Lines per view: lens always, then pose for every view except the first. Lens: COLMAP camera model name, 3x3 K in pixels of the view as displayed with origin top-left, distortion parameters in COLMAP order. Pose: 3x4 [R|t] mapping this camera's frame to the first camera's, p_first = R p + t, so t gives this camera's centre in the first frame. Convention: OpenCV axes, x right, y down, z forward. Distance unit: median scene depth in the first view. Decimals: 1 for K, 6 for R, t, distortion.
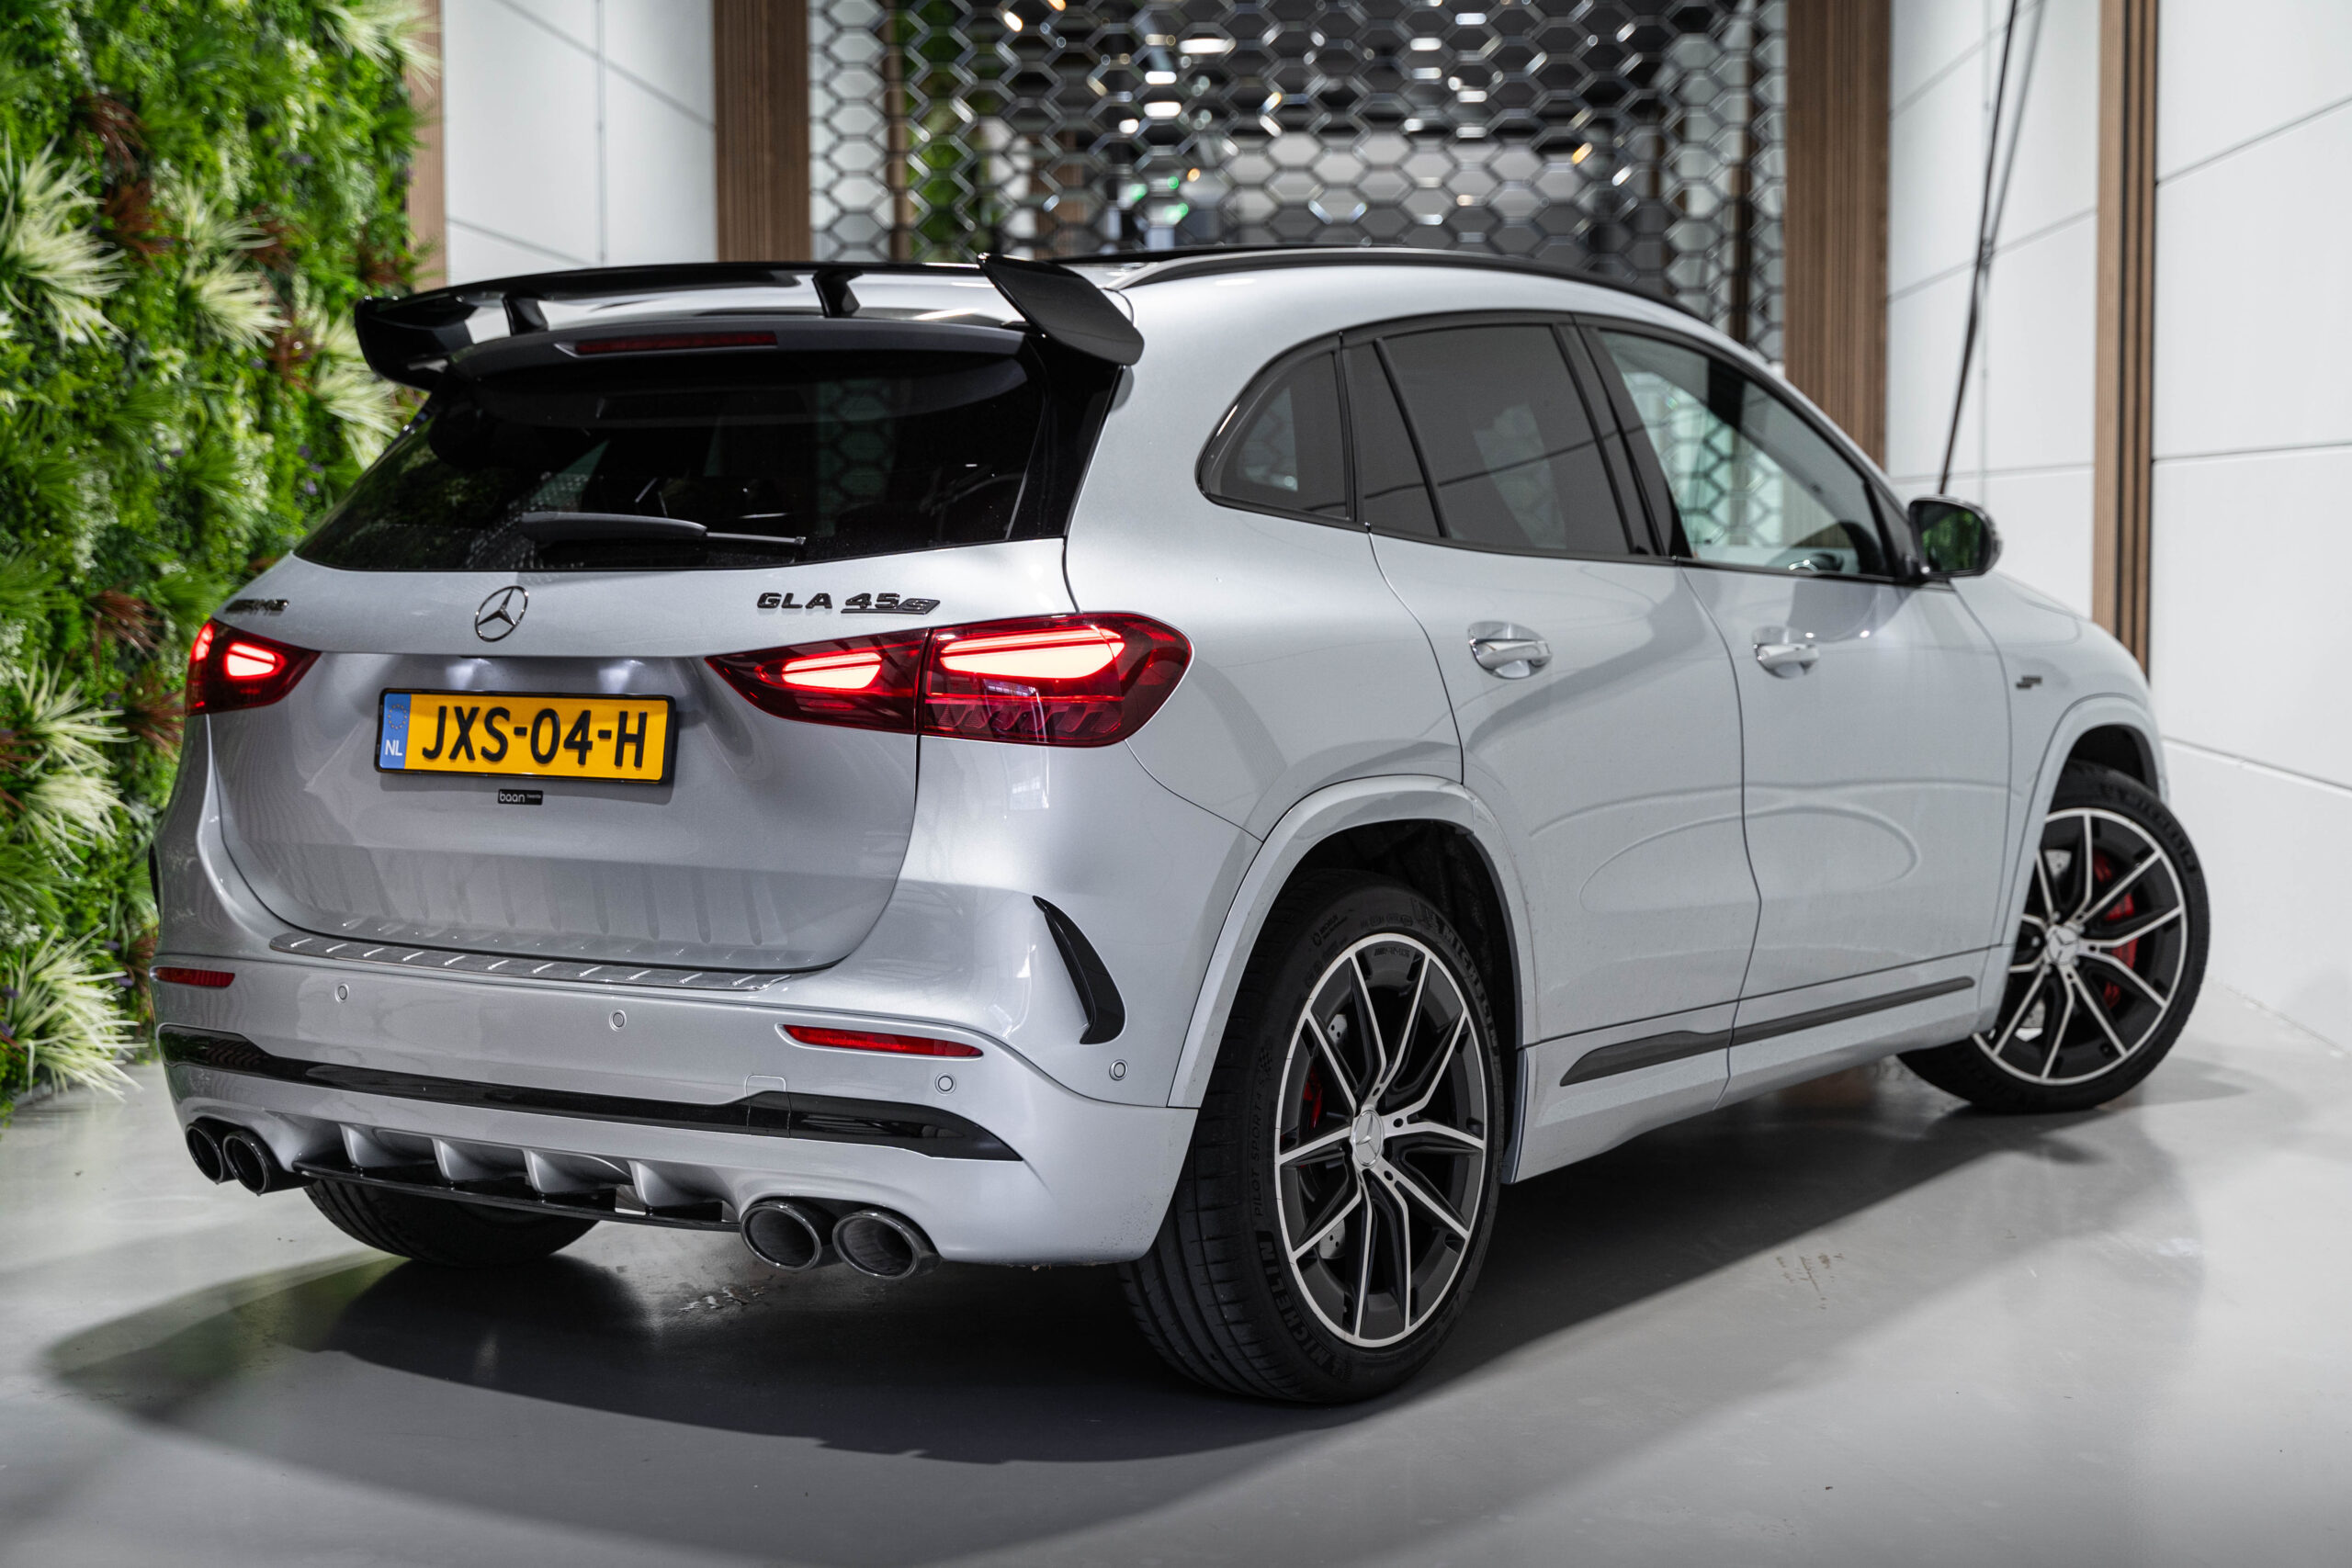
lens RADIAL K [[3117.6, 0, 1179.8], [0, 3117.6, 776.5], [0, 0, 1]] dist [0.019043, 0.000000]
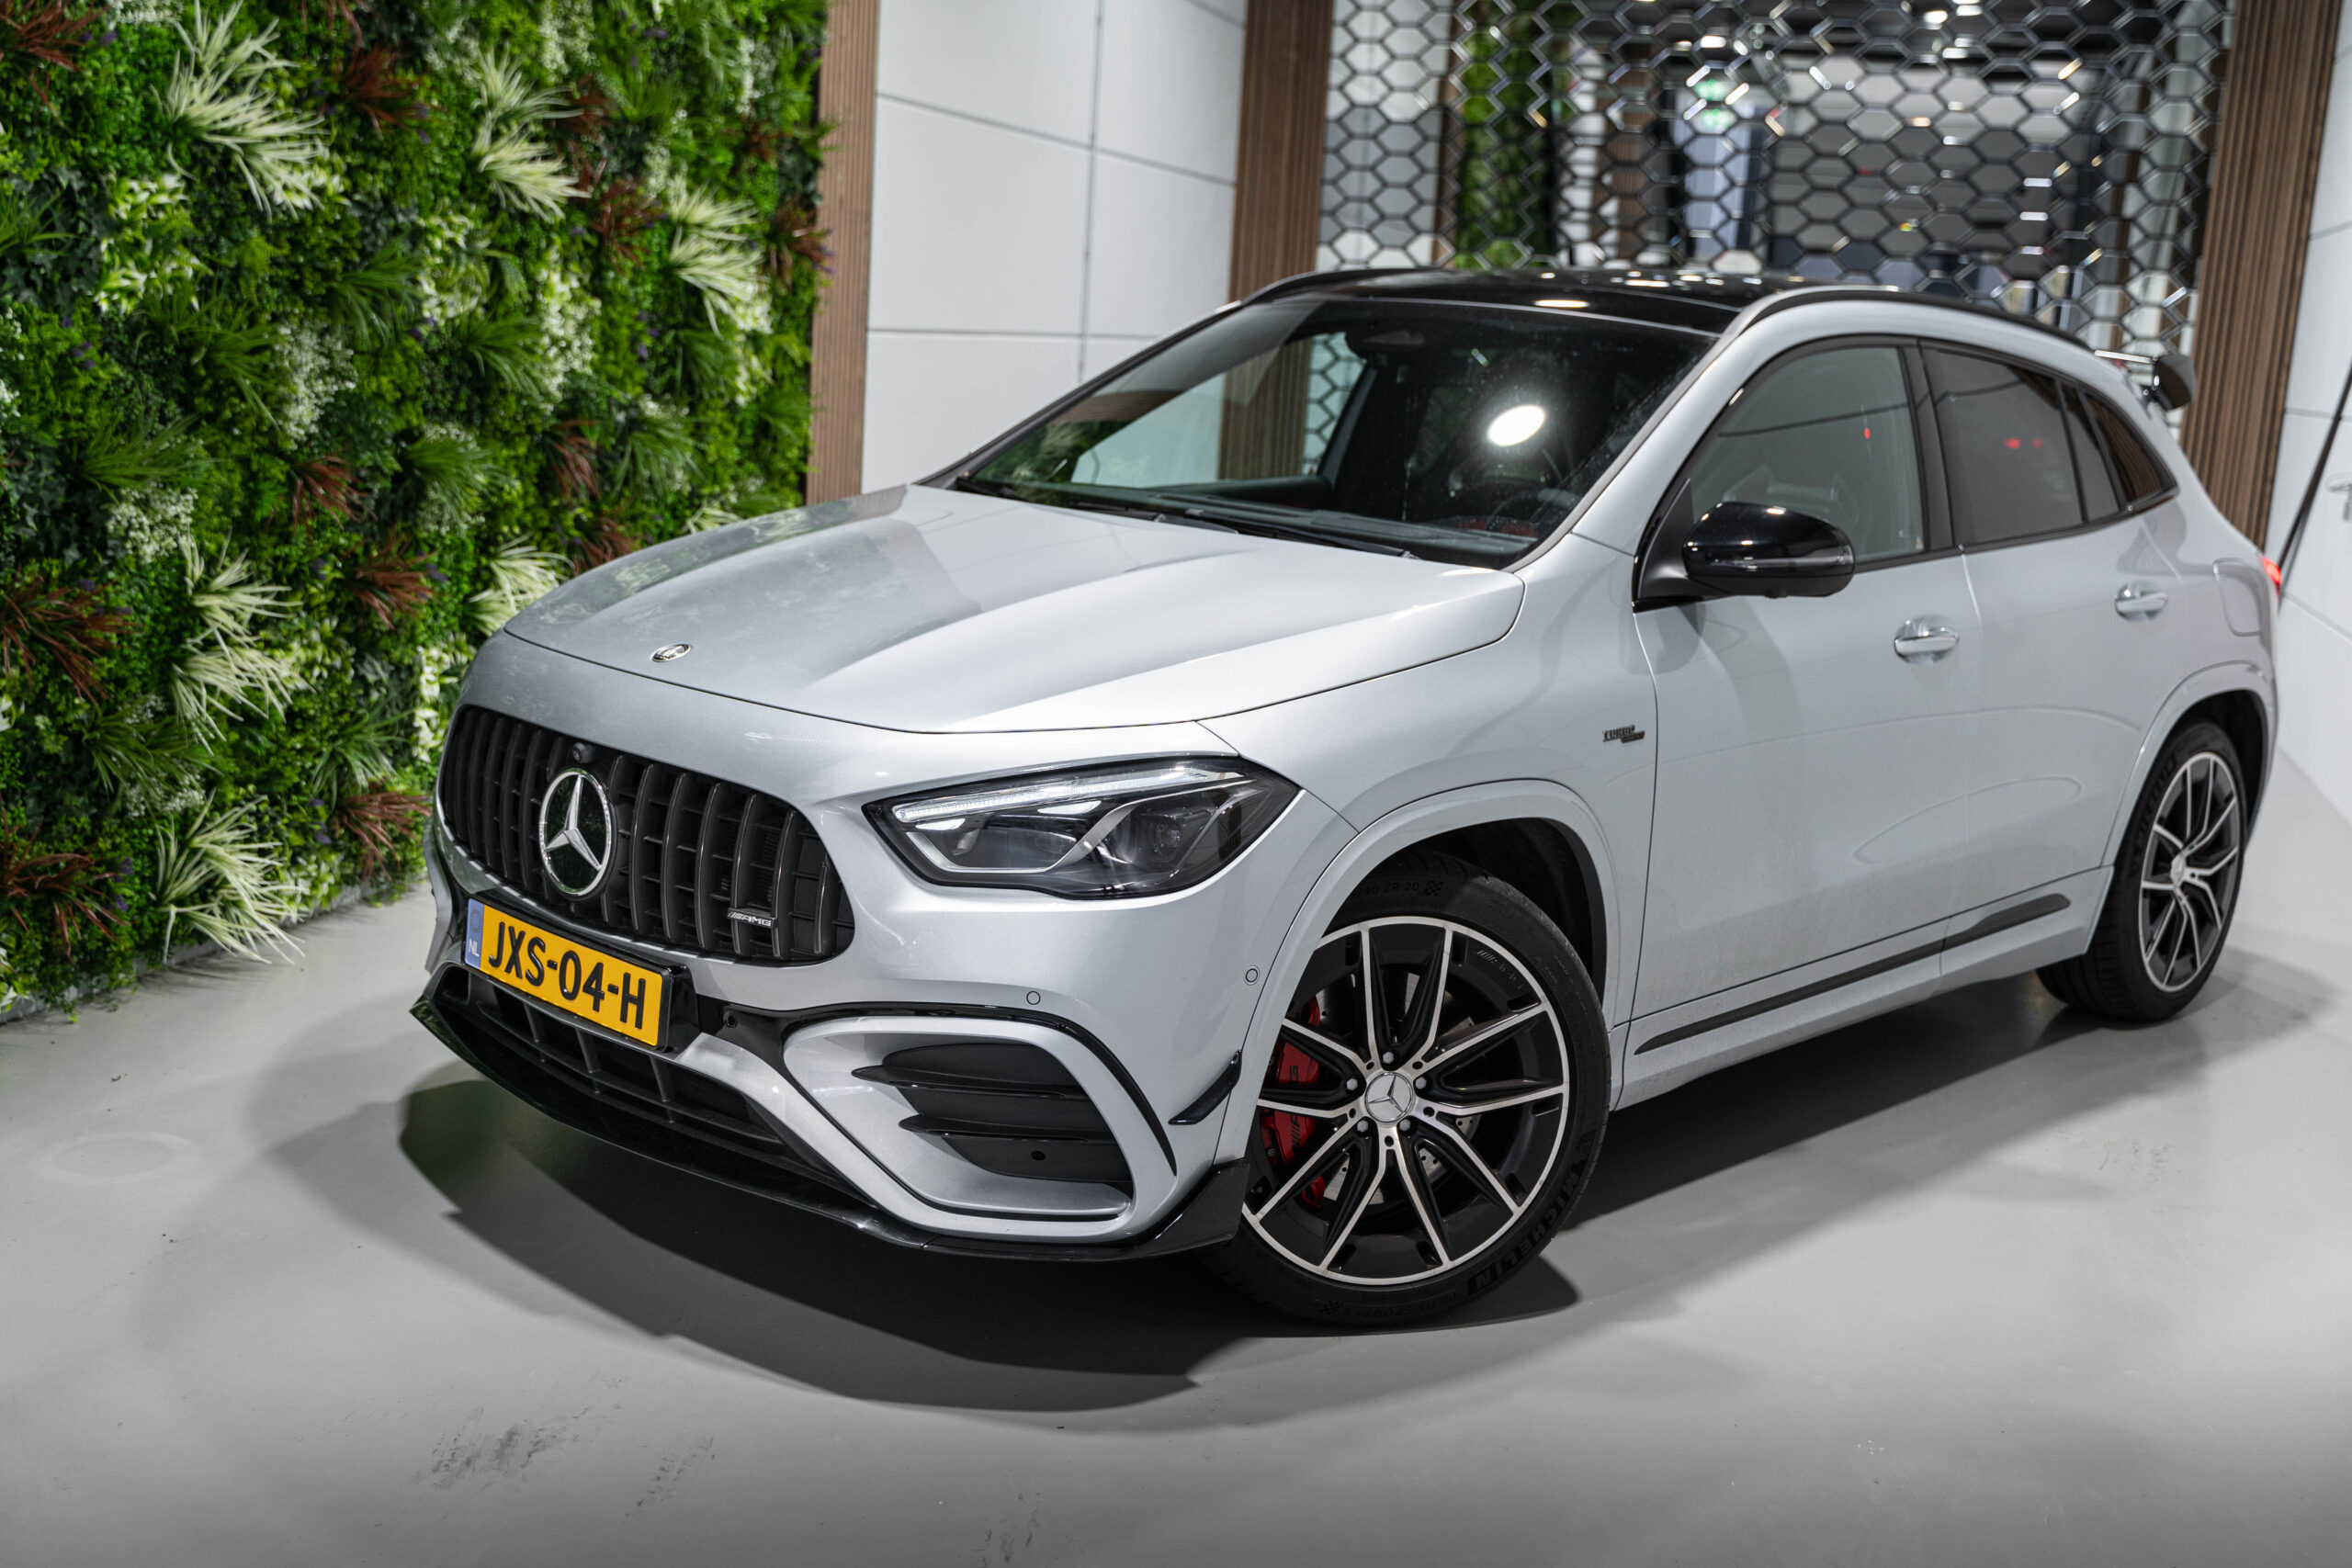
lens RADIAL K [[2341.1, 0, 1167.2], [0, 2341.1, 779.3], [0, 0, 1]] dist [-0.008450, 0.000000]
pose [[0.971207, 0.107576, -0.212565, 0.073329], [-0.085310, 0.990118, 0.111306, -0.048989], [0.222438, -0.089967, 0.970787, 0.241169]]
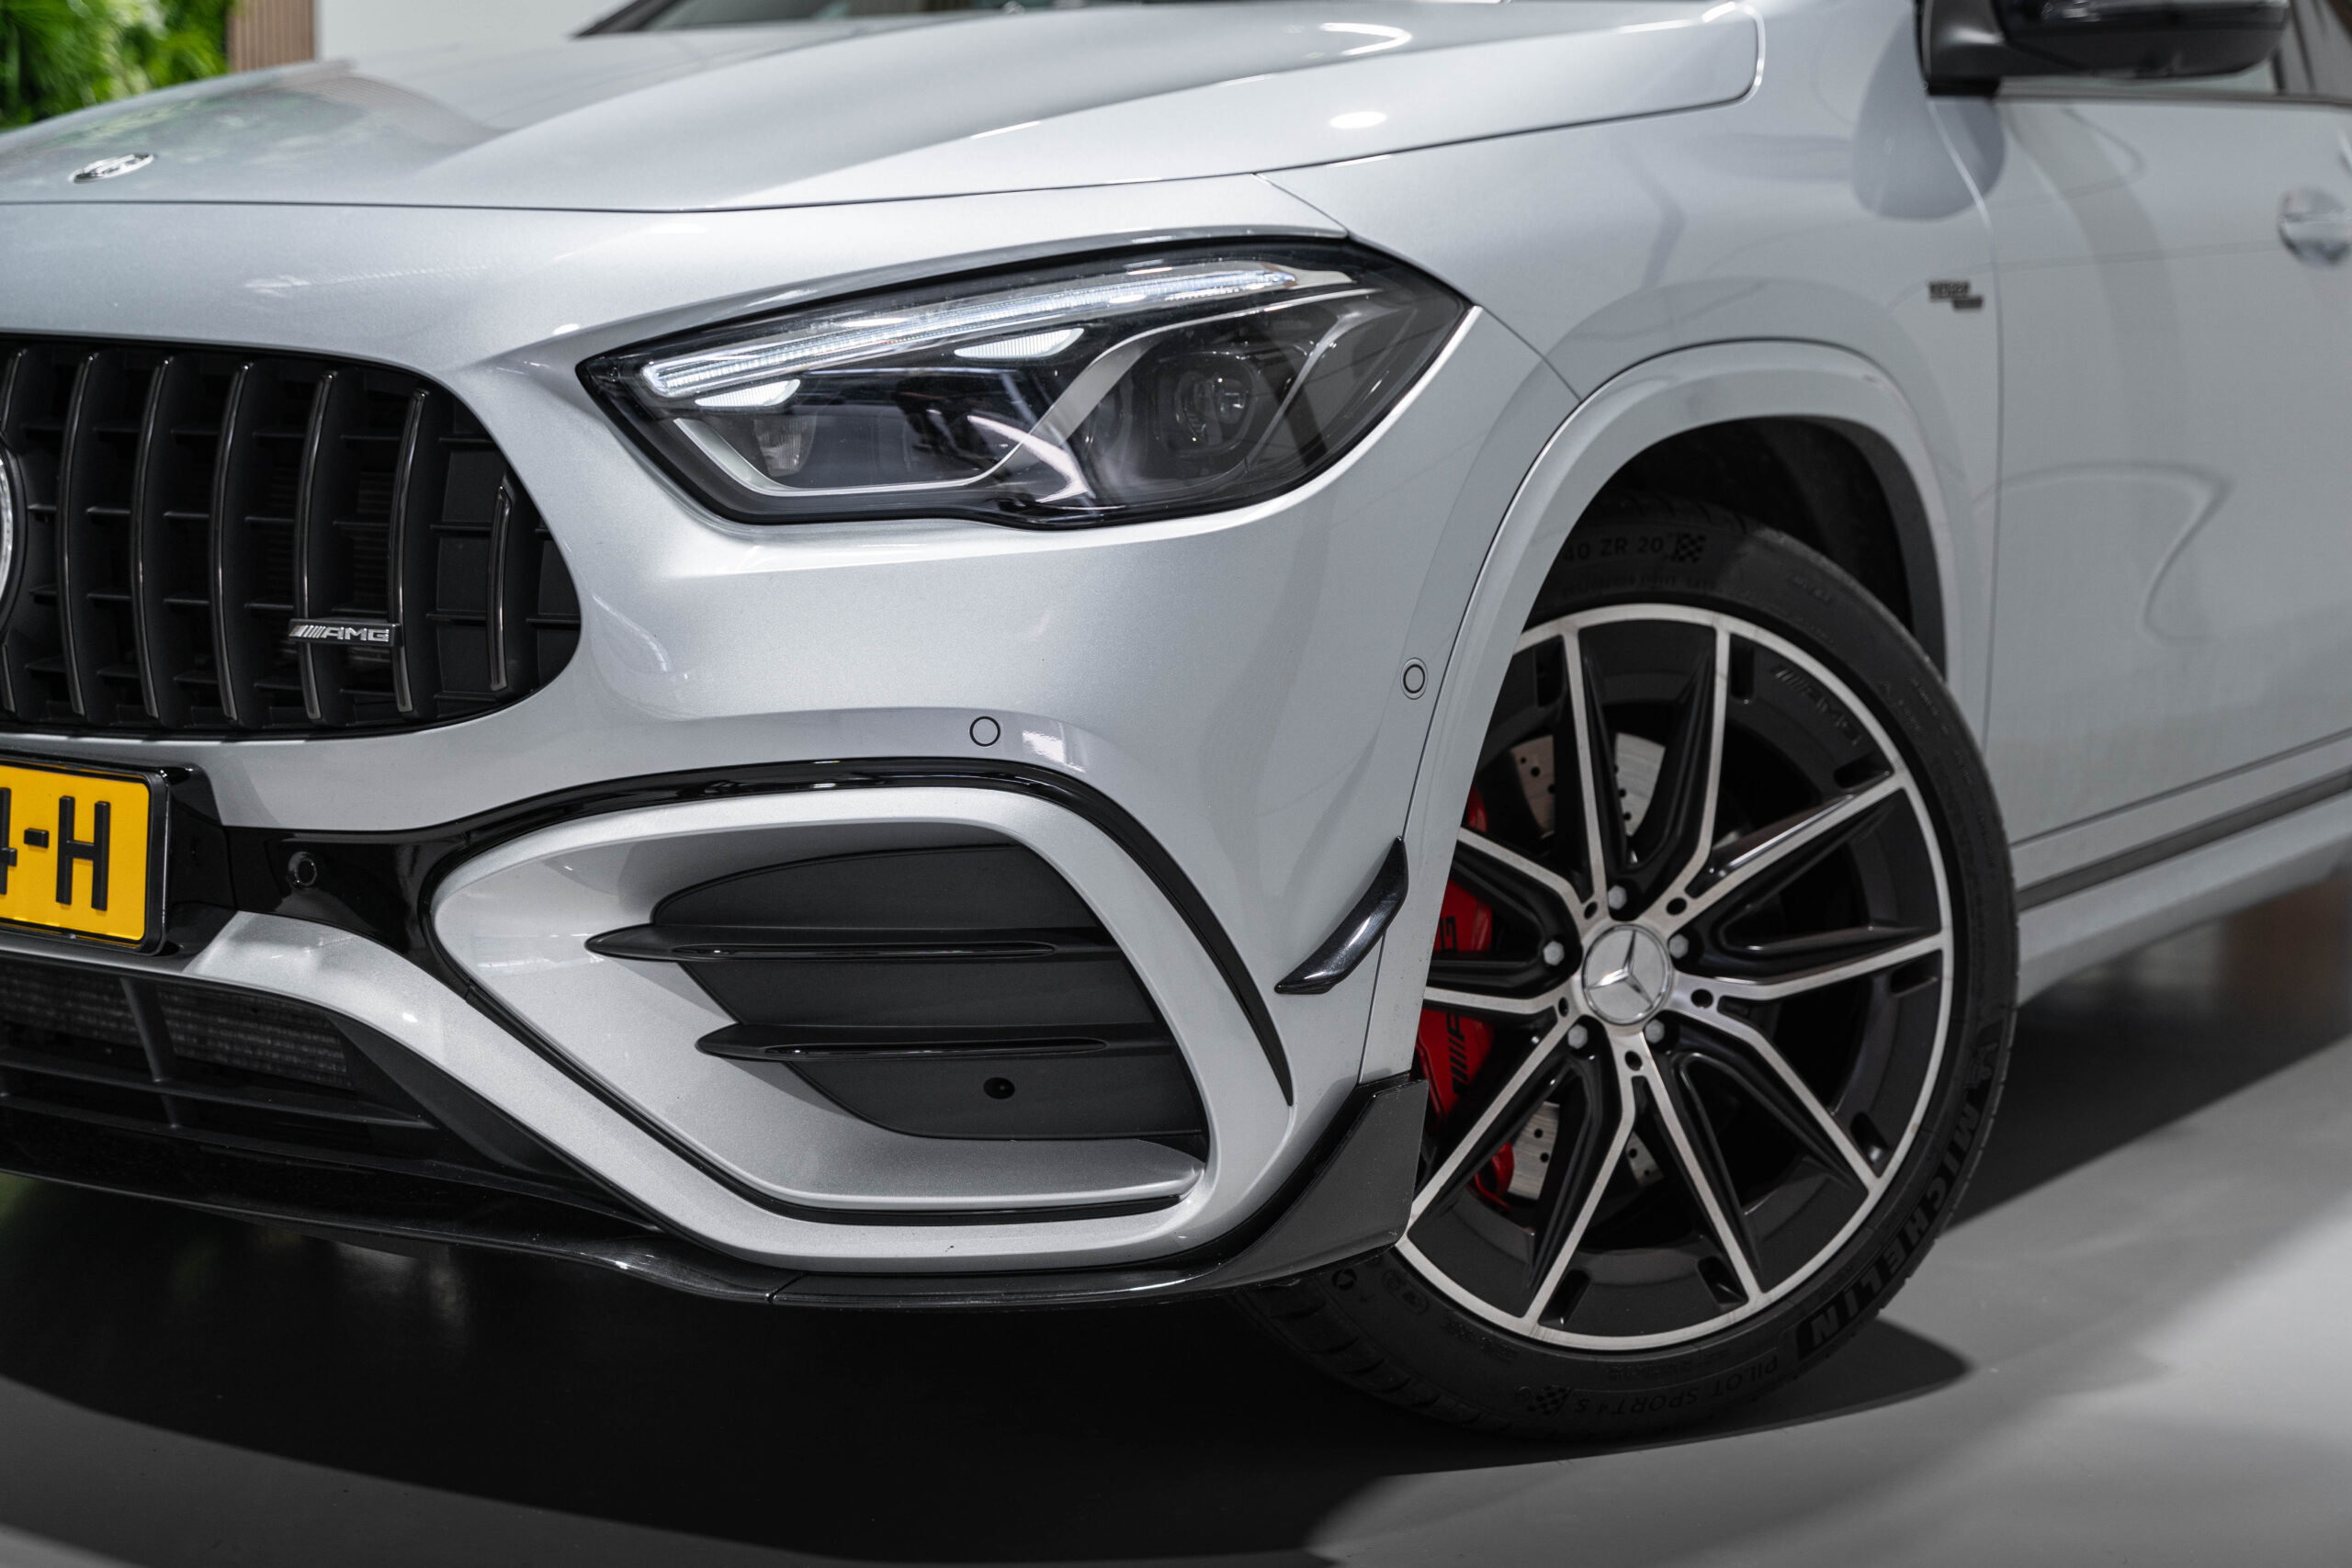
lens RADIAL K [[3381.1, 0, 1172.8], [0, 3381.1, 767.1], [0, 0, 1]] dist [-0.005563, 0.000000]
pose [[0.995873, 0.029880, -0.085701, 0.018622], [-0.025353, 0.998249, 0.053436, 0.011208], [0.087148, -0.051043, 0.994887, 0.335974]]
